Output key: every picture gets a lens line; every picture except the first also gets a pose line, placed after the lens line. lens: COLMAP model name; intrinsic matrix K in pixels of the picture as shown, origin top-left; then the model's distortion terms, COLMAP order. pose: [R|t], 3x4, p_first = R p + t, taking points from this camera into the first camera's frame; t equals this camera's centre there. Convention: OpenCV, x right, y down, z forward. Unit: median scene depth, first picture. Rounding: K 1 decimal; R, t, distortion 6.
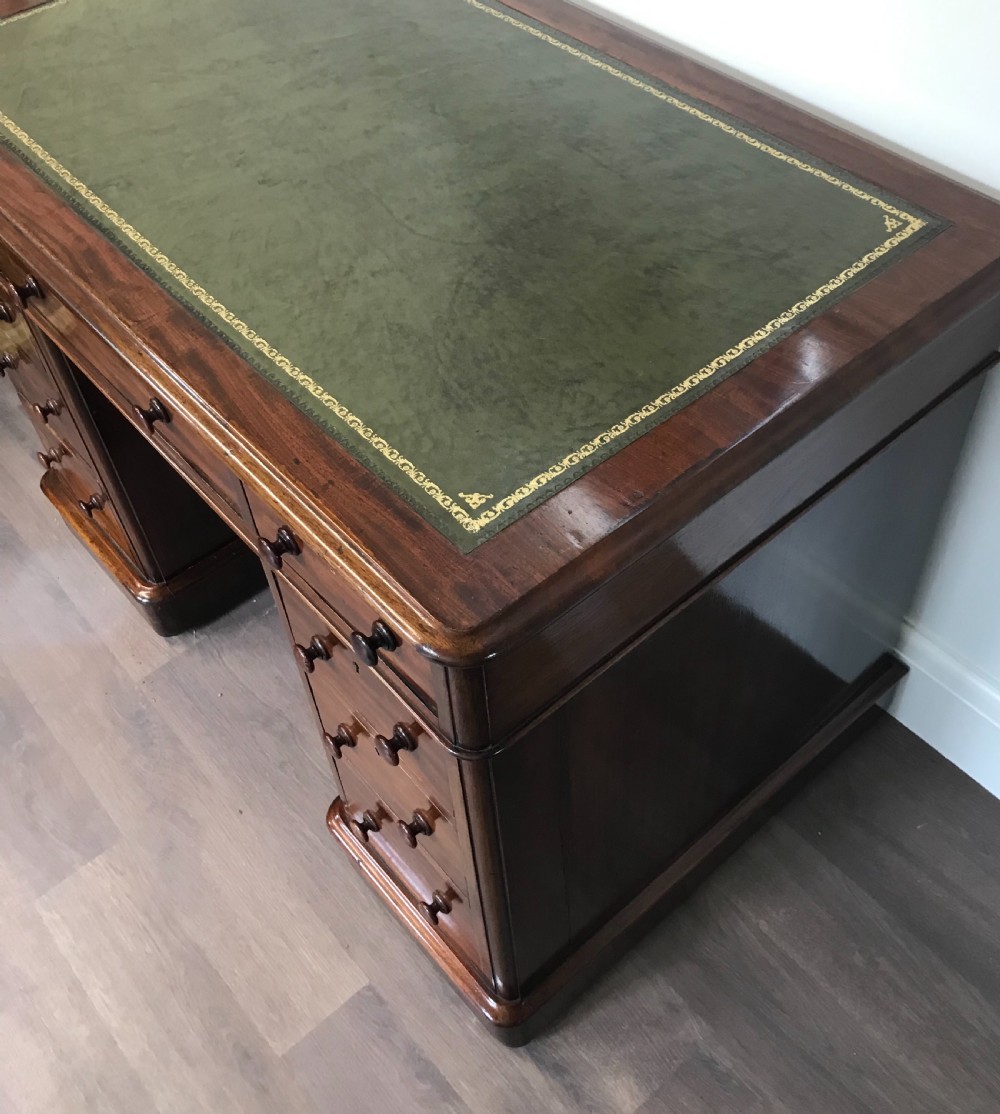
lens RADIAL K [[1138.9, 0, 518.7], [0, 1138.9, 553.2], [0, 0, 1]] dist [0.016509, -0.025074]
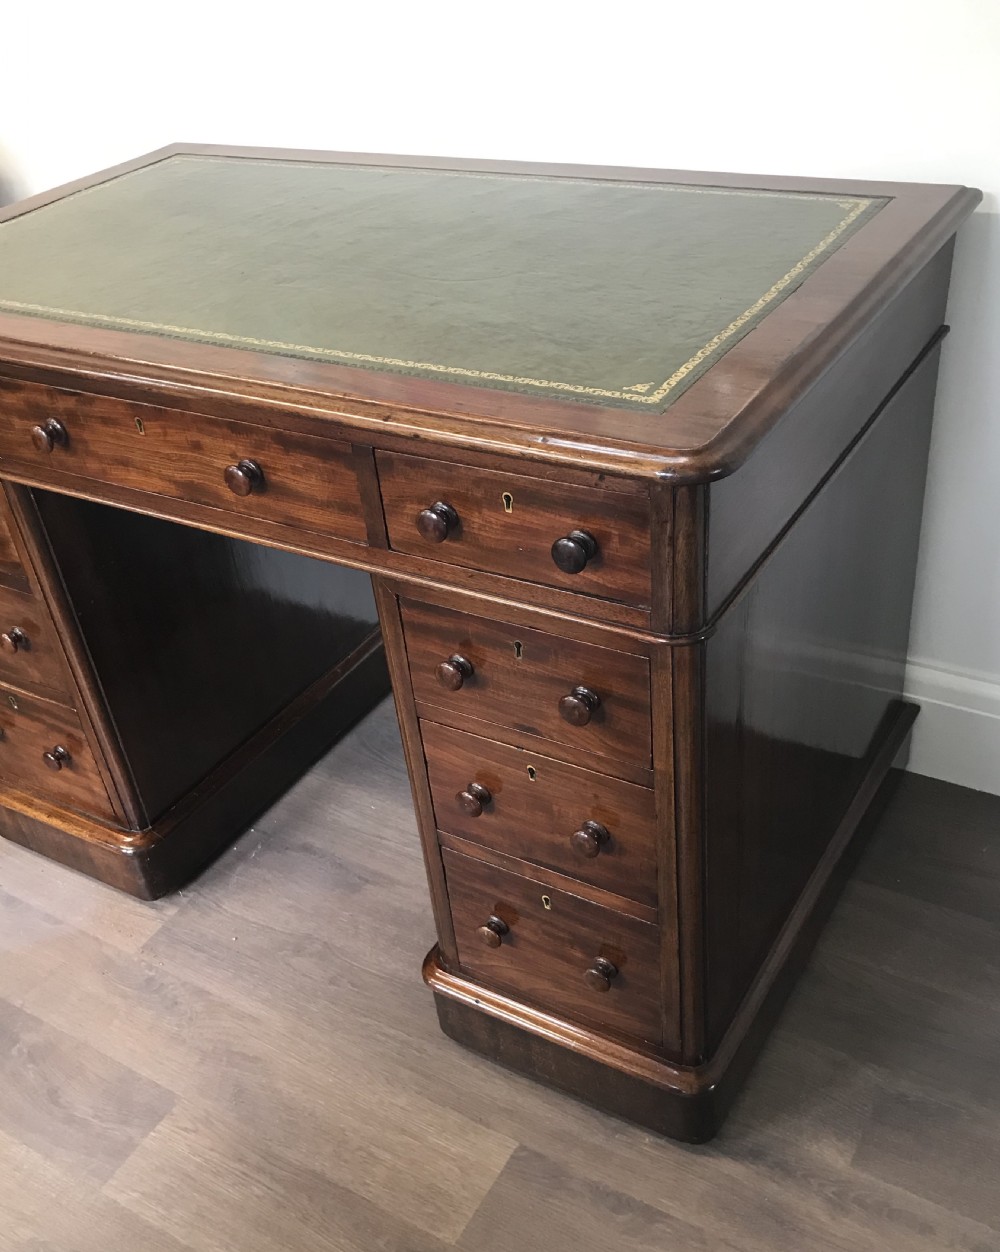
lens RADIAL K [[1254.7, 0, 500.0], [0, 1254.7, 702.3], [0, 0, 1]] dist [0.014857, -0.005315]
pose [[0.951696, -0.221685, 0.212439, -0.355854], [0.266913, 0.939308, -0.215542, 0.334113], [-0.151763, 0.261833, 0.953106, -0.028385]]
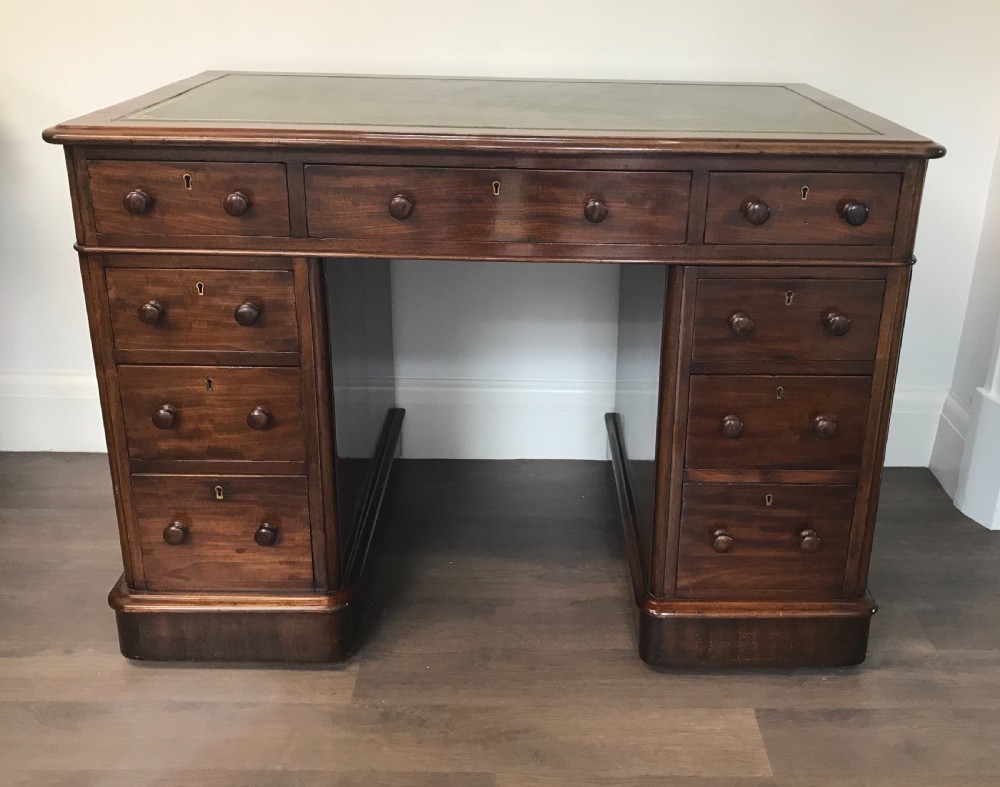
lens RADIAL K [[1036.6, 0, 550.6], [0, 1036.6, 358.3], [0, 0, 1]] dist [0.017578, -0.025747]
pose [[0.638747, -0.227158, 0.735120, -1.262837], [0.557572, 0.795039, -0.238801, 0.289190], [-0.530204, 0.562416, 0.634486, 0.276683]]
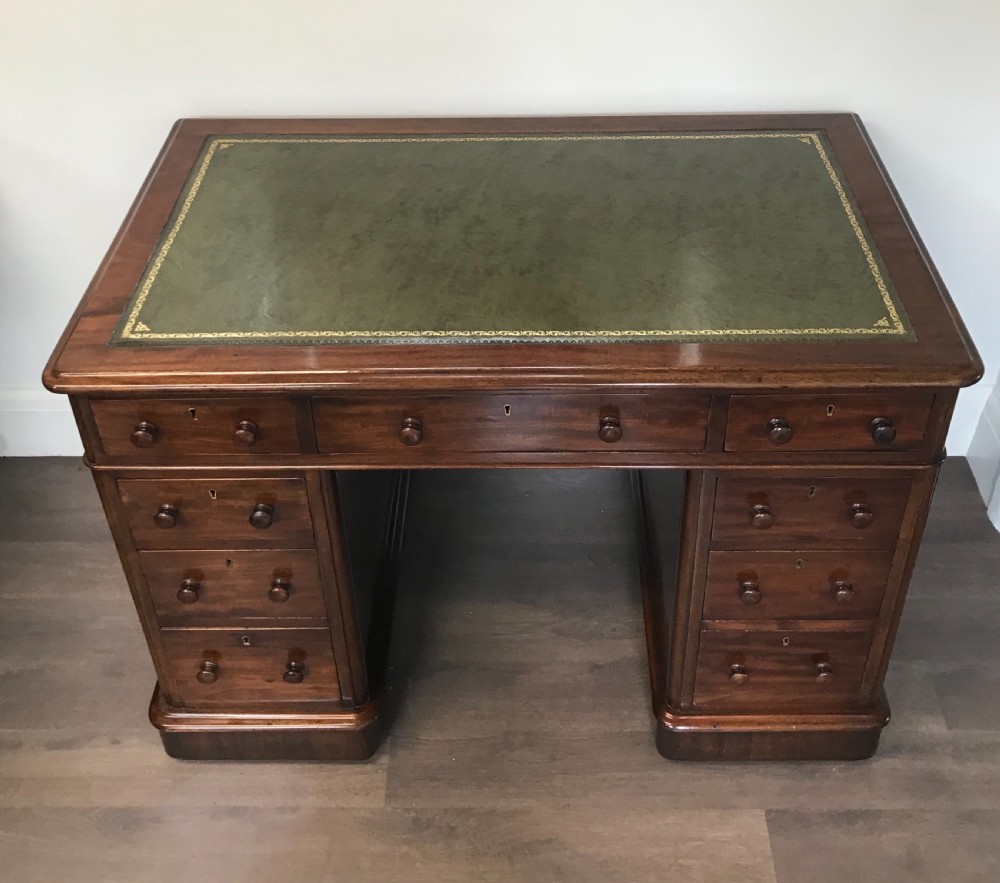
lens RADIAL K [[1167.2, 0, 523.5], [0, 1167.2, 302.6], [0, 0, 1]] dist [0.033948, -0.055422]
pose [[0.661323, -0.419081, 0.622112, -1.124981], [0.565695, 0.823288, -0.046748, -0.223415], [-0.492586, 0.382841, 0.781532, -0.120123]]
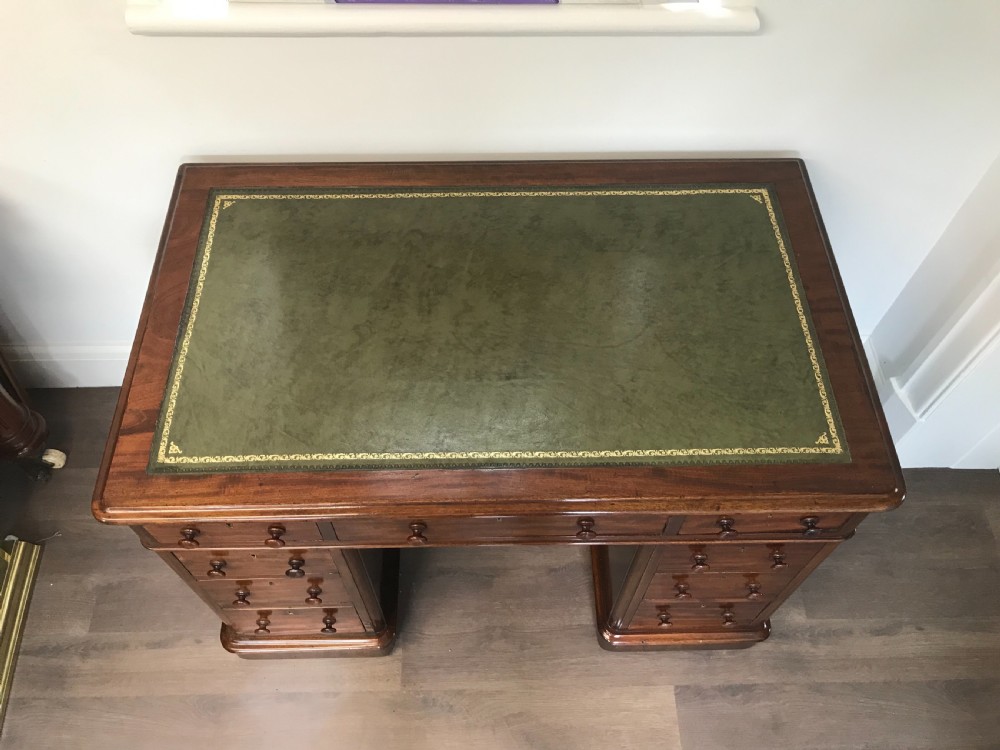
lens RADIAL K [[831.8, 0, 500.0], [0, 831.8, 375.0], [0, 0, 1]] dist [0.005138, -0.004310]
pose [[0.638982, -0.625486, 0.447738, -0.741210], [0.565168, 0.776604, 0.278339, -0.649719], [-0.521812, 0.075194, 0.849740, 0.014682]]
